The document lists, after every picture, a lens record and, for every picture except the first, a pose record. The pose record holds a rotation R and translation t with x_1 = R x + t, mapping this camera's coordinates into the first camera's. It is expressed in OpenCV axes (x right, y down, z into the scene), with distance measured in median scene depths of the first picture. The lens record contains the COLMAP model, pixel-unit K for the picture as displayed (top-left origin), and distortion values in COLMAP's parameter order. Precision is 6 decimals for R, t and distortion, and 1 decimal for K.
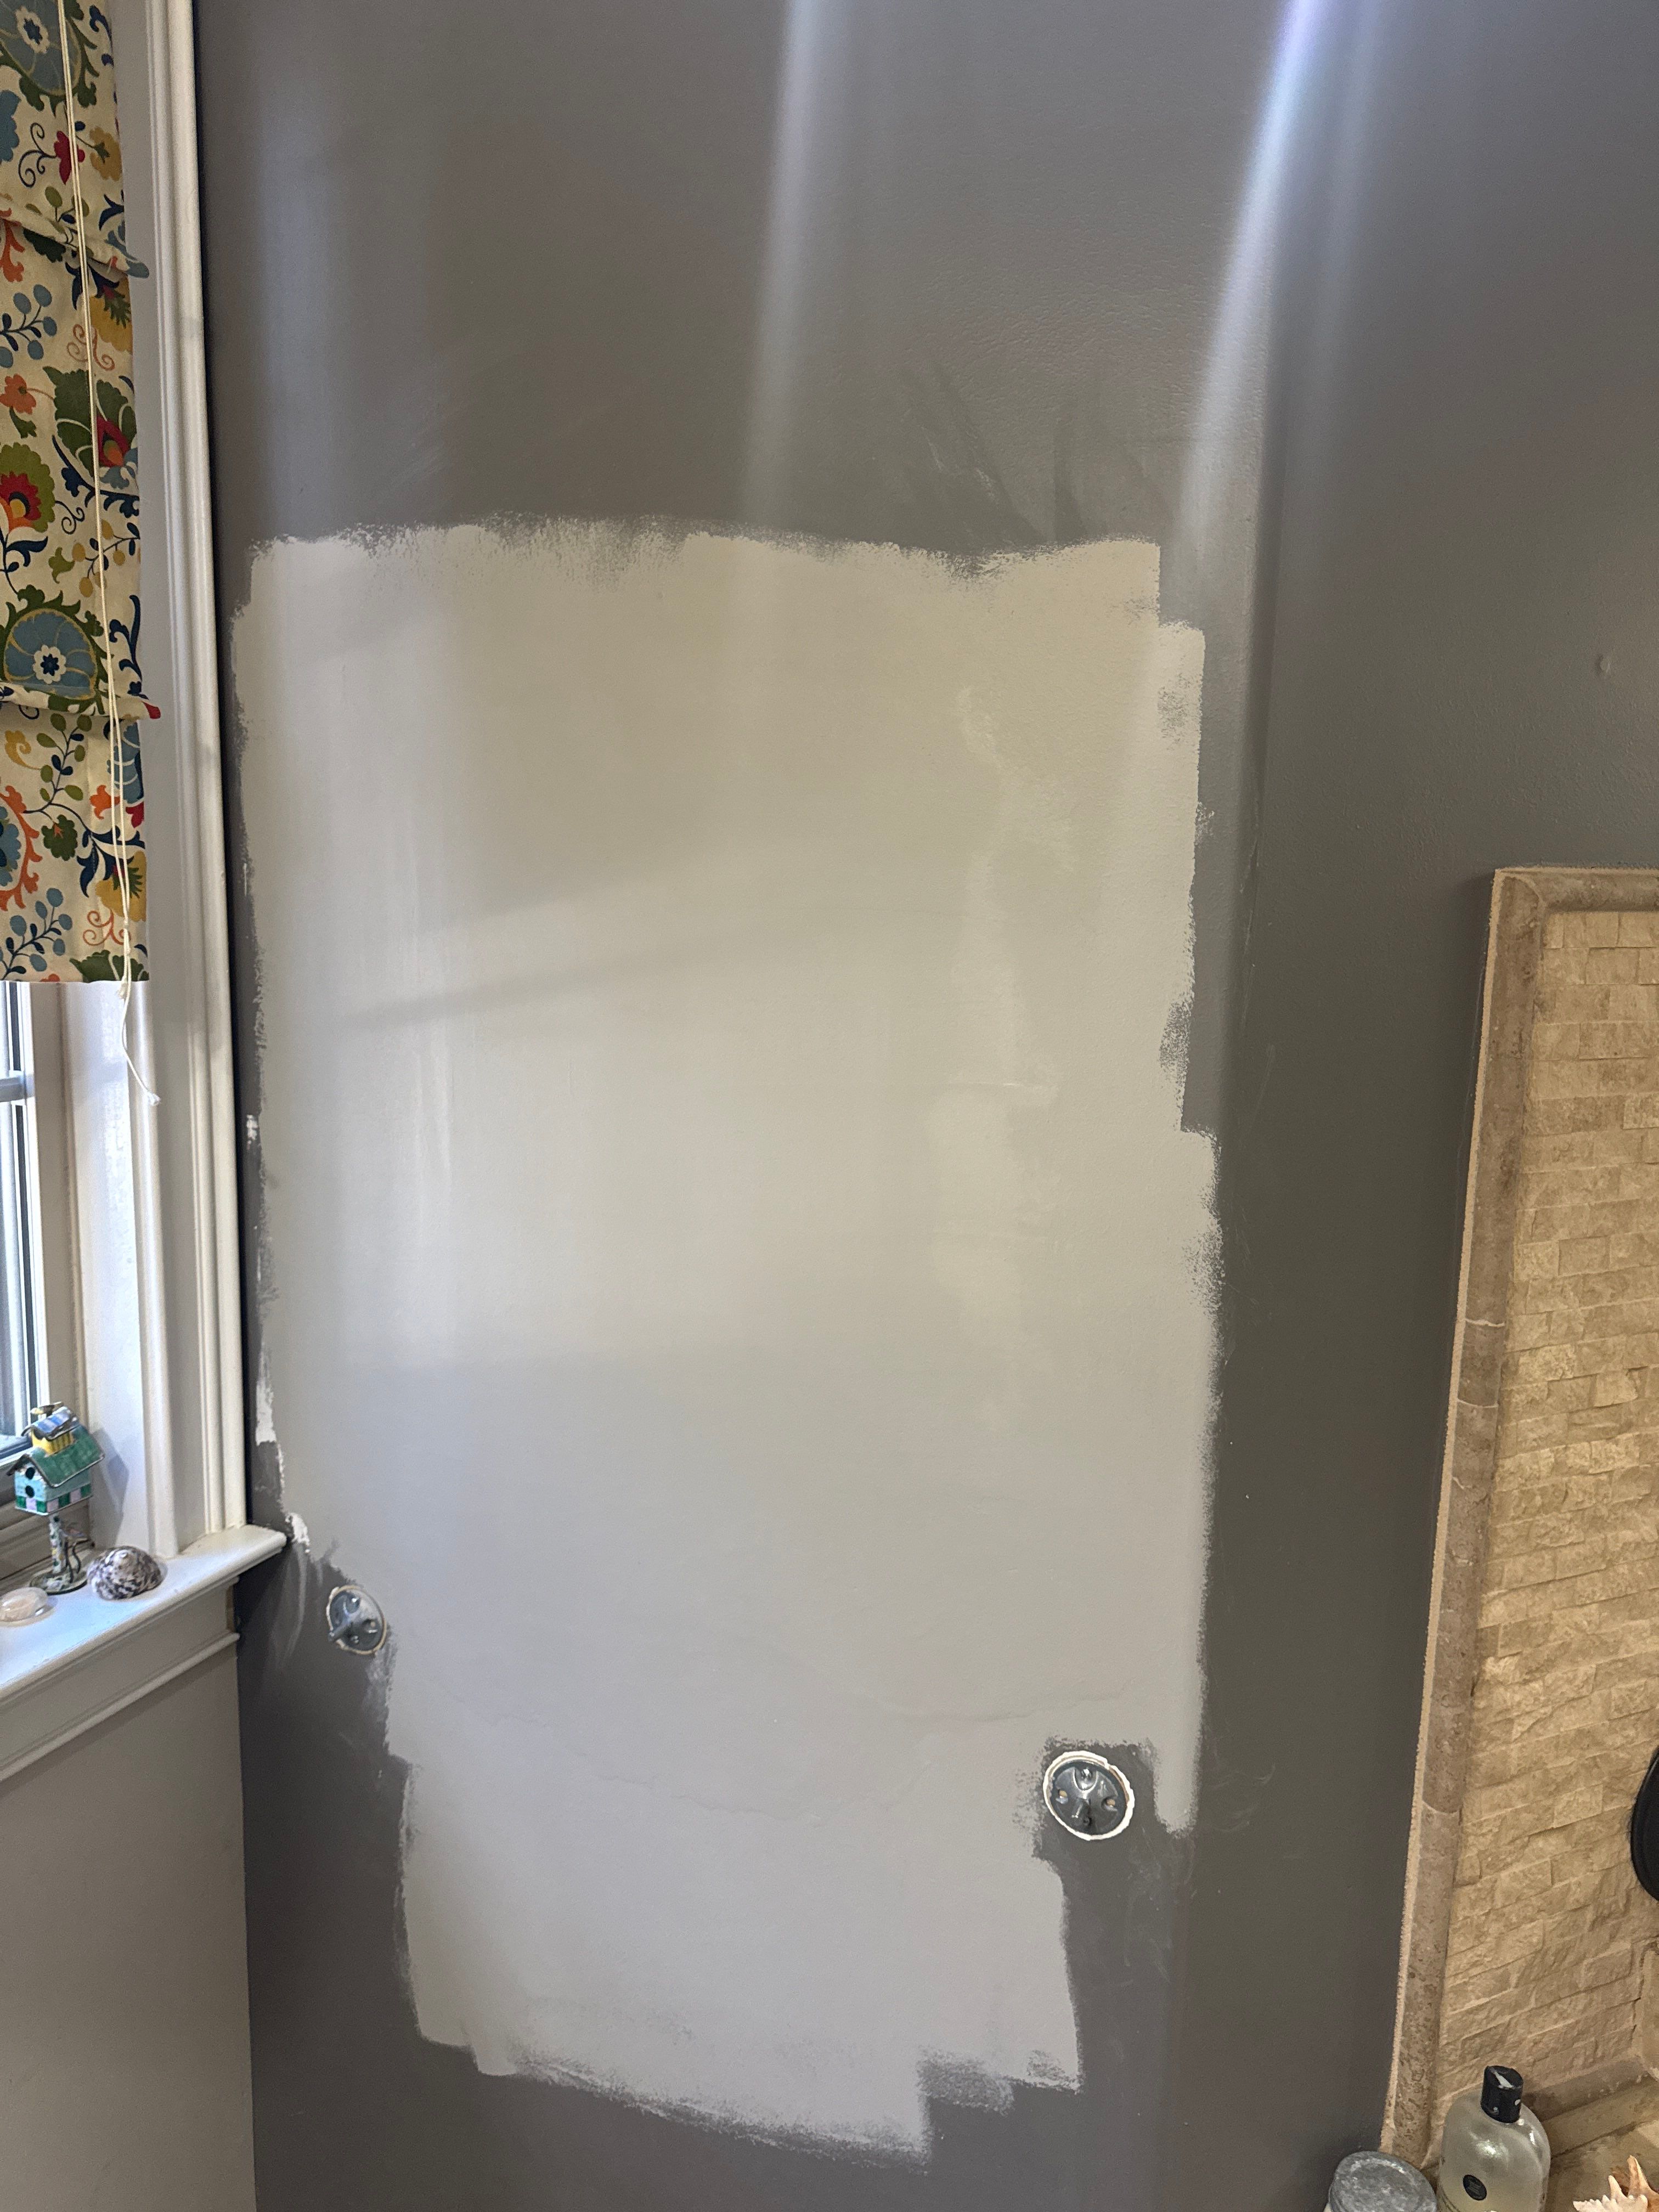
lens RADIAL K [[1542.4, 0, 829.5], [0, 1542.4, 1106.0], [0, 0, 1]] dist [0.052046, -0.052970]
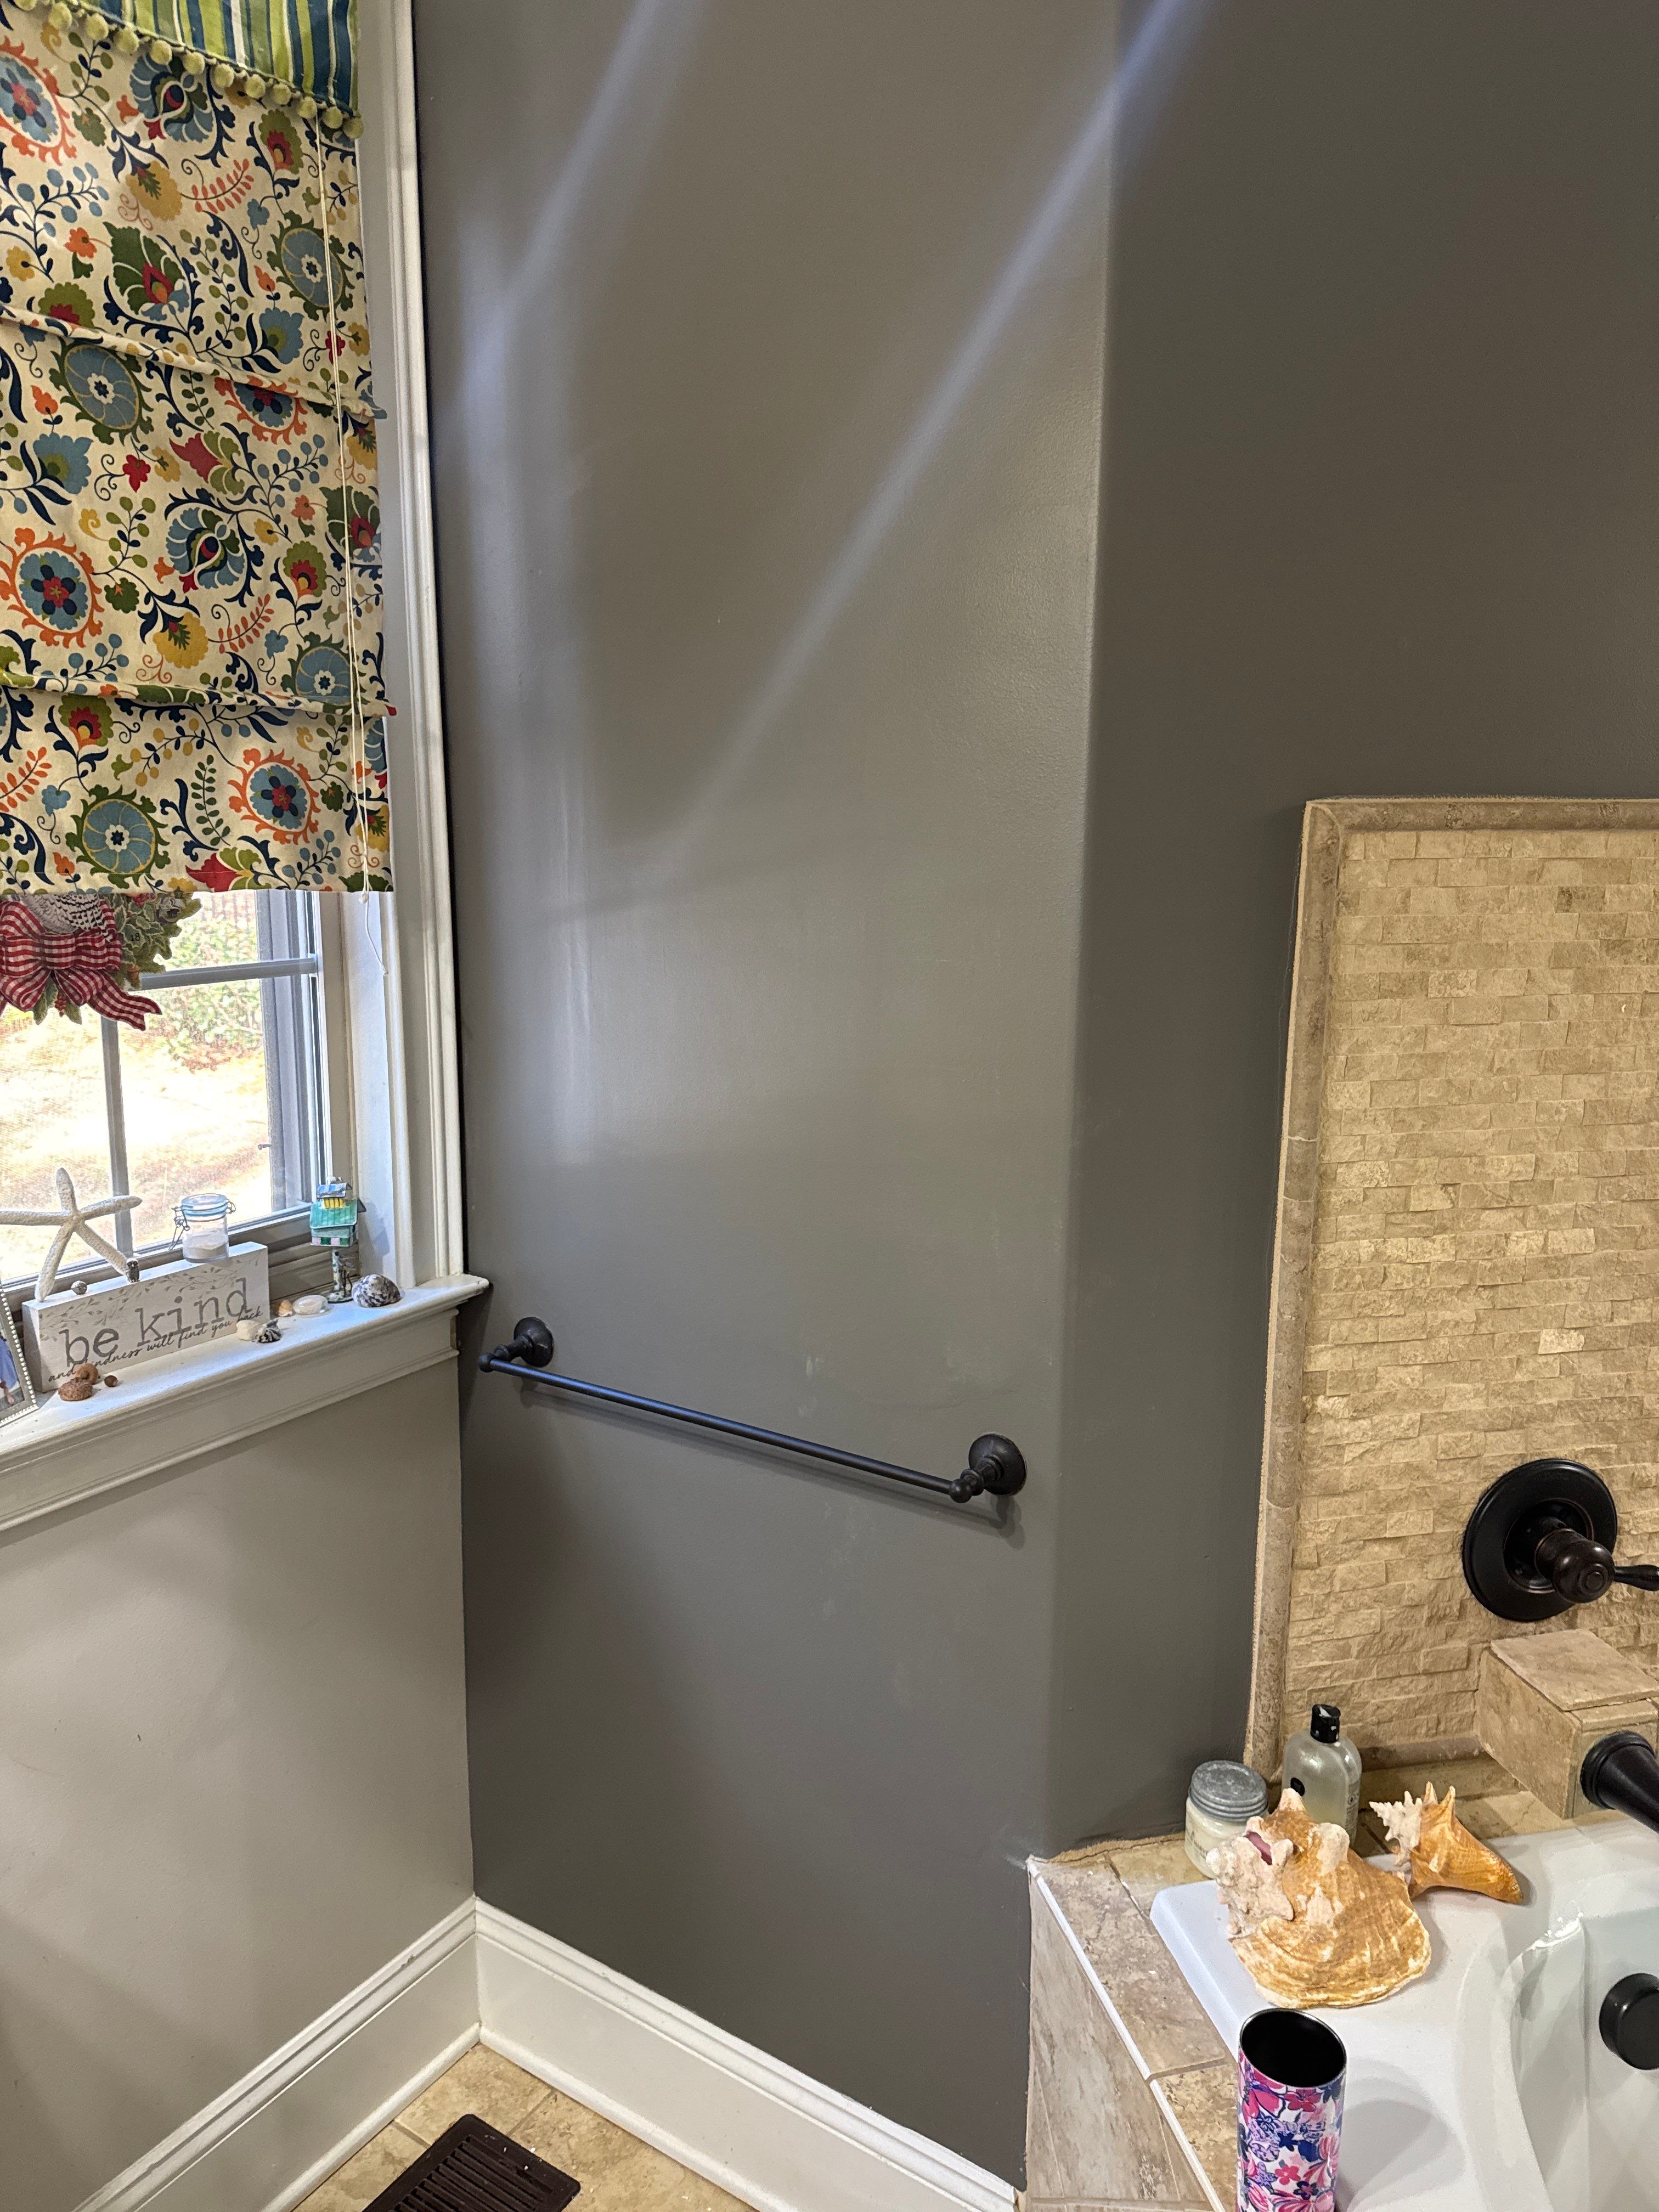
lens RADIAL K [[1553.4, 0, 837.2], [0, 1553.4, 1088.5], [0, 0, 1]] dist [0.142737, -0.235359]
pose [[0.980620, 0.018257, -0.195069, 0.281836], [-0.013387, 0.999566, 0.026255, 0.062913], [0.195464, -0.023135, 0.980438, -0.401275]]
